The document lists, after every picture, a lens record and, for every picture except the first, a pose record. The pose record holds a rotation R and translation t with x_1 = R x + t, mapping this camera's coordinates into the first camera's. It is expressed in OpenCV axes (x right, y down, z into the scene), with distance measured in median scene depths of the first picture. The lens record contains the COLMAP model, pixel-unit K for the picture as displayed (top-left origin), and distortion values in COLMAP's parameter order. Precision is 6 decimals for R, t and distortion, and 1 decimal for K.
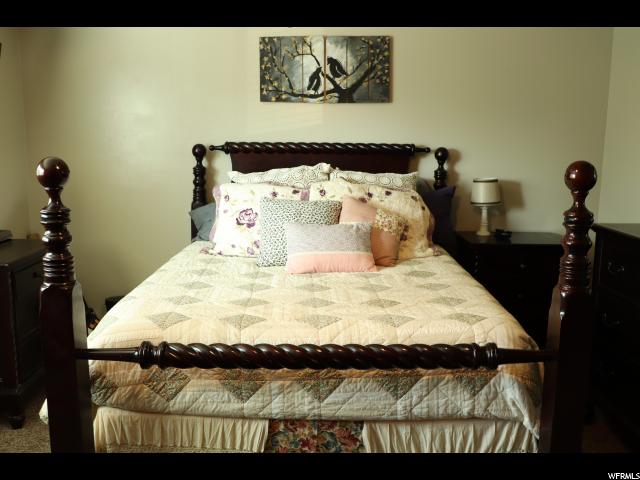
lens RADIAL K [[621.0, 0, 319.7], [0, 621.0, 237.0], [0, 0, 1]] dist [-0.056892, 0.000000]
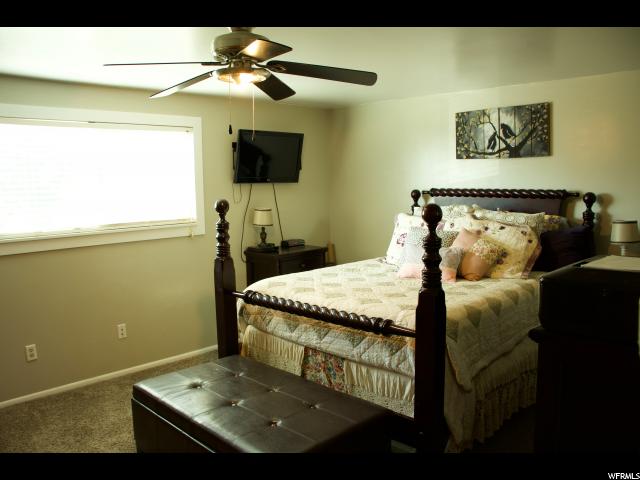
lens RADIAL K [[519.5, 0, 320.1], [0, 519.5, 242.4], [0, 0, 1]] dist [-0.032384, 0.001398]
pose [[0.729498, 0.066845, -0.680709, 0.496527], [-0.093298, 0.995636, -0.002214, -0.002113], [0.677590, 0.065124, 0.732551, -0.045250]]
